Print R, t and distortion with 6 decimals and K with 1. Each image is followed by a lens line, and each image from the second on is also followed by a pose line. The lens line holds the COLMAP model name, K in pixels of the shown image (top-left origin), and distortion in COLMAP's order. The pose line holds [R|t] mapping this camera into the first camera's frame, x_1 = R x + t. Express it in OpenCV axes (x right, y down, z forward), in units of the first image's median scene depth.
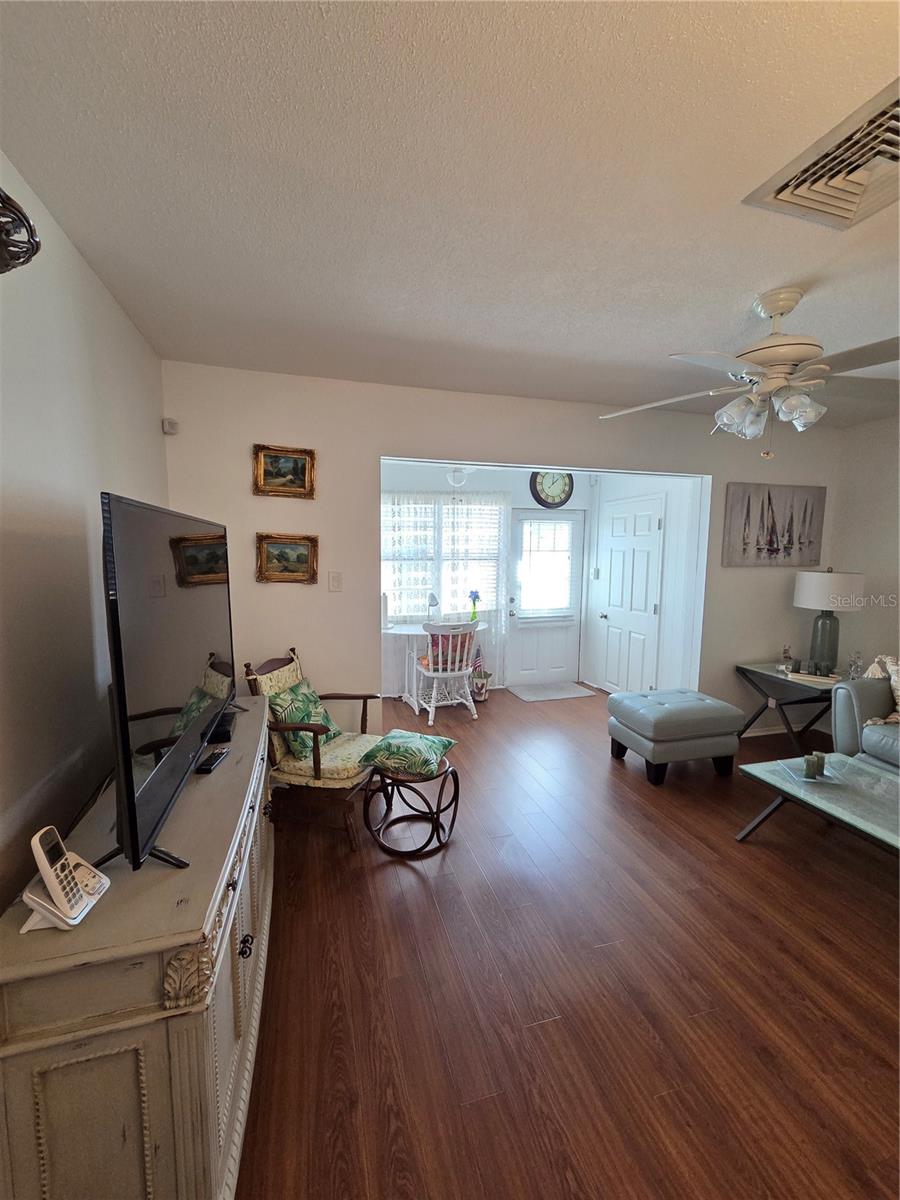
lens RADIAL K [[492.4, 0, 450.0], [0, 492.4, 600.0], [0, 0, 1]] dist [0.002094, 0.000307]
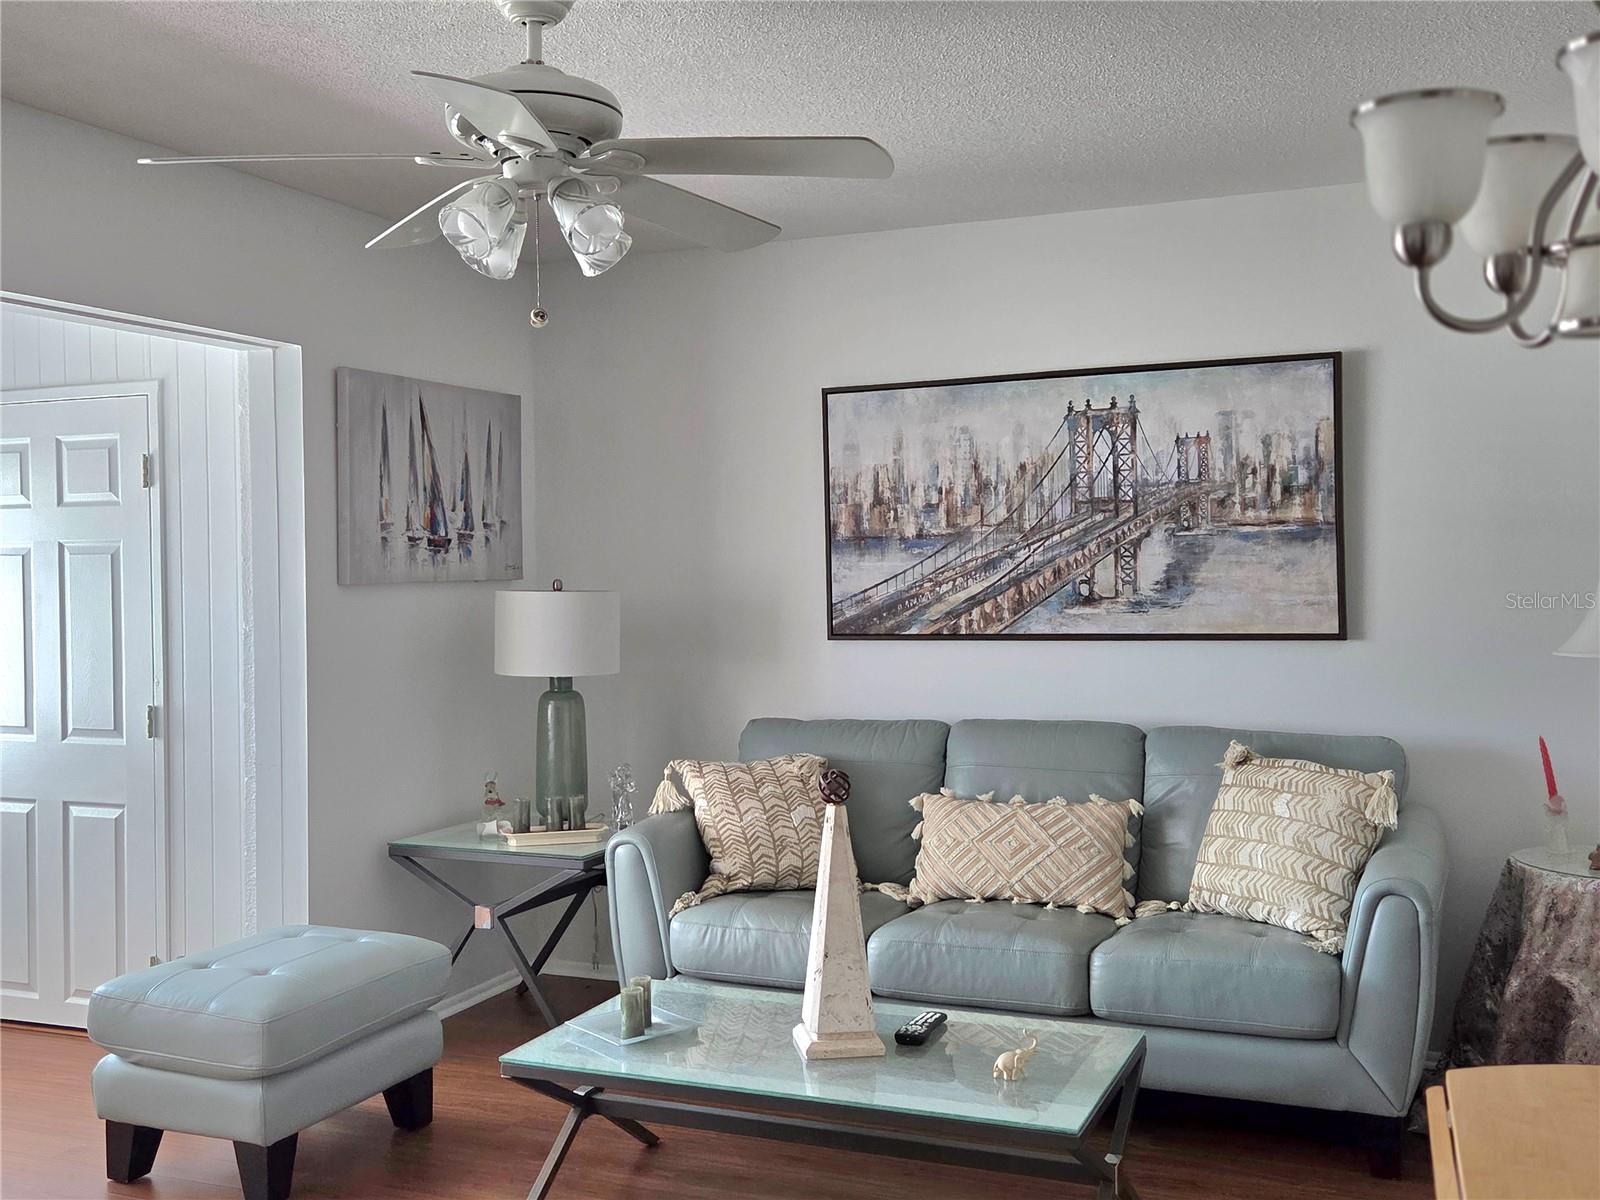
lens RADIAL K [[1619.9, 0, 797.0], [0, 1619.9, 571.0], [0, 0, 1]] dist [0.066933, -0.003844]
pose [[0.614661, -0.018885, 0.788565, -0.220470], [0.098918, 0.993667, -0.053307, 0.022746], [-0.782564, 0.110769, 0.612636, -0.043815]]
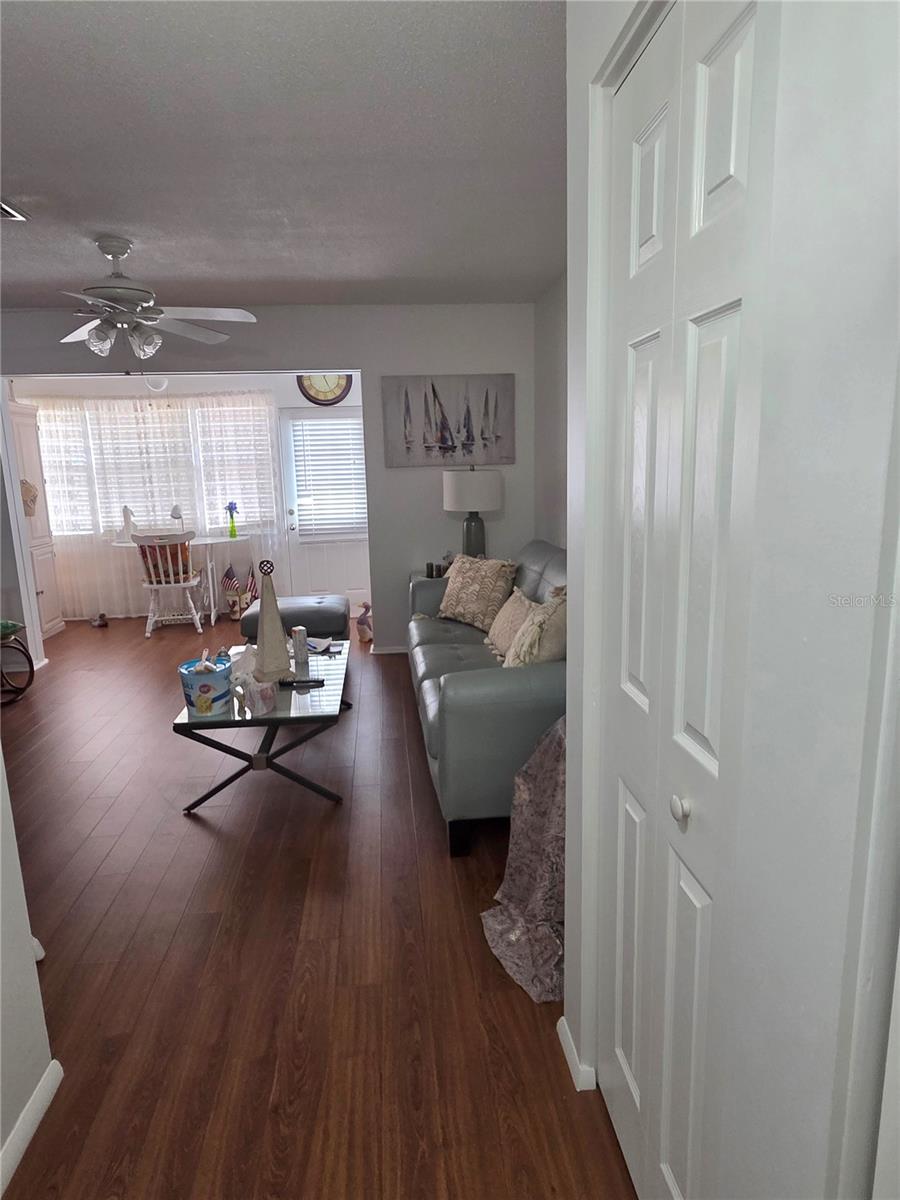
lens RADIAL K [[711.2, 0, 450.0], [0, 711.2, 600.0], [0, 0, 1]] dist [0.002118, 0.000168]
pose [[0.982939, 0.004488, -0.183878, 0.933271], [0.013576, 0.995206, 0.096858, 0.054384], [0.183431, -0.097702, 0.978165, -0.333511]]
